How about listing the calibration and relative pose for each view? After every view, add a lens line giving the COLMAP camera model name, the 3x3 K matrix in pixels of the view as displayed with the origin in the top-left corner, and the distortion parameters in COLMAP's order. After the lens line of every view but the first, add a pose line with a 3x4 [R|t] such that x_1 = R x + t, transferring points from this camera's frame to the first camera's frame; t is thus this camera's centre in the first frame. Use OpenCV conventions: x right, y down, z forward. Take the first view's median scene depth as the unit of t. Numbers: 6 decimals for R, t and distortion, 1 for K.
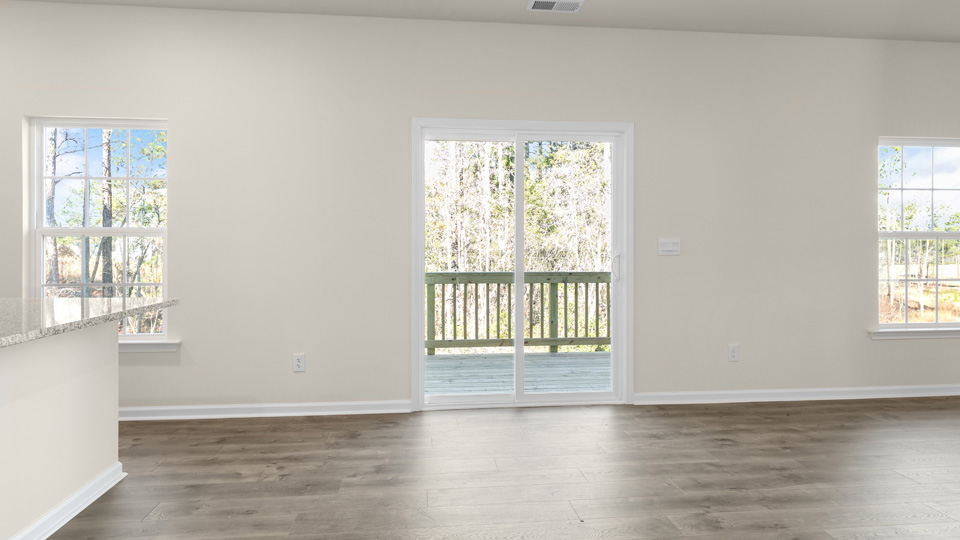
lens RADIAL K [[603.4, 0, 476.2], [0, 603.4, 253.1], [0, 0, 1]] dist [0.008583, -0.001902]
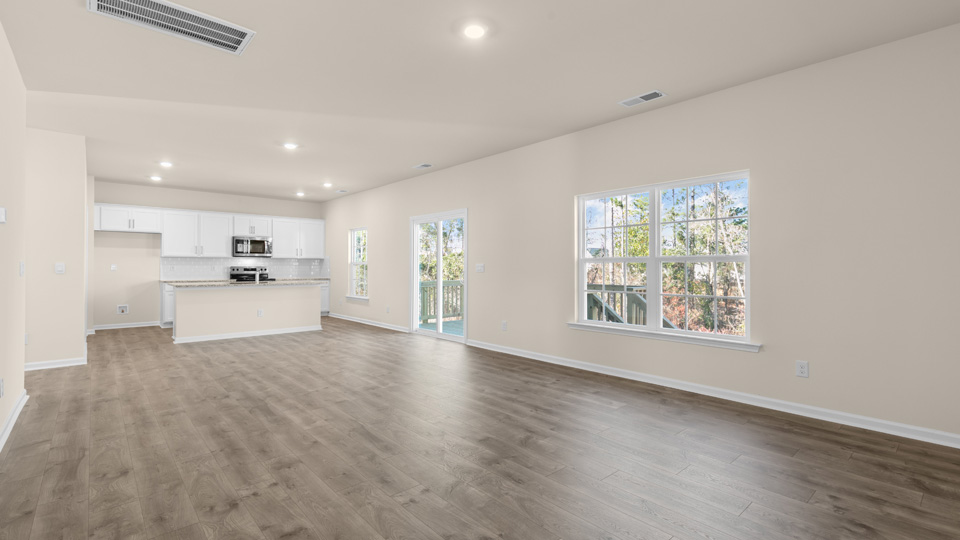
lens RADIAL K [[432.9, 0, 475.8], [0, 432.9, 264.1], [0, 0, 1]] dist [0.006416, -0.001089]
pose [[0.565012, -0.005855, -0.825062, 2.048342], [-0.008441, 0.999881, -0.012876, -0.004275], [0.825040, 0.014239, 0.564895, 0.272680]]
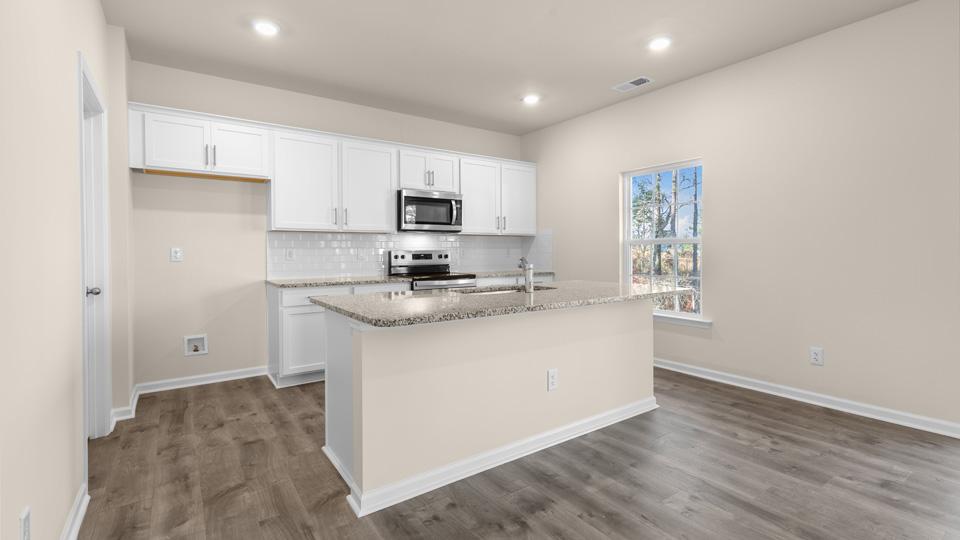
lens RADIAL K [[432.9, 0, 474.6], [0, 432.9, 256.1], [0, 0, 1]] dist [0.006416, -0.001089]
pose [[0.485828, 0.007471, -0.874022, 0.117918], [-0.003906, 0.999972, 0.006377, -0.004044], [0.874046, 0.000316, 0.485844, 0.094453]]
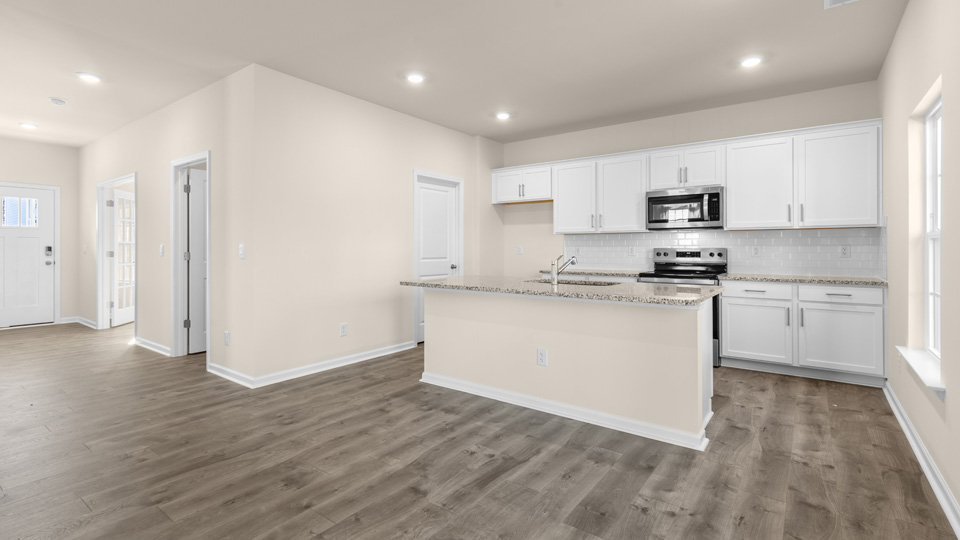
lens RADIAL K [[432.9, 0, 482.0], [0, 432.9, 249.9], [0, 0, 1]] dist [0.006416, -0.001089]
pose [[-0.671553, 0.002595, -0.740952, 0.297525], [-0.007190, 0.999924, 0.010019, -0.018035], [0.740922, 0.012055, -0.671483, 1.181526]]
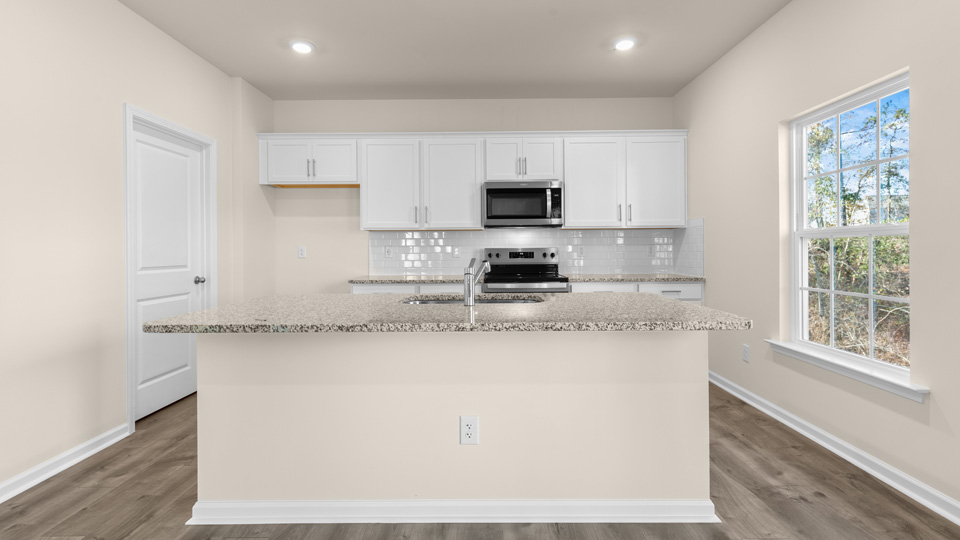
lens RADIAL K [[432.9, 0, 477.3], [0, 432.9, 249.4], [0, 0, 1]] dist [0.006416, -0.001089]
pose [[-0.109303, 0.001287, -0.994008, 0.058277], [-0.003391, 0.999993, 0.001668, -0.011695], [0.994003, 0.003553, -0.109298, 0.696678]]
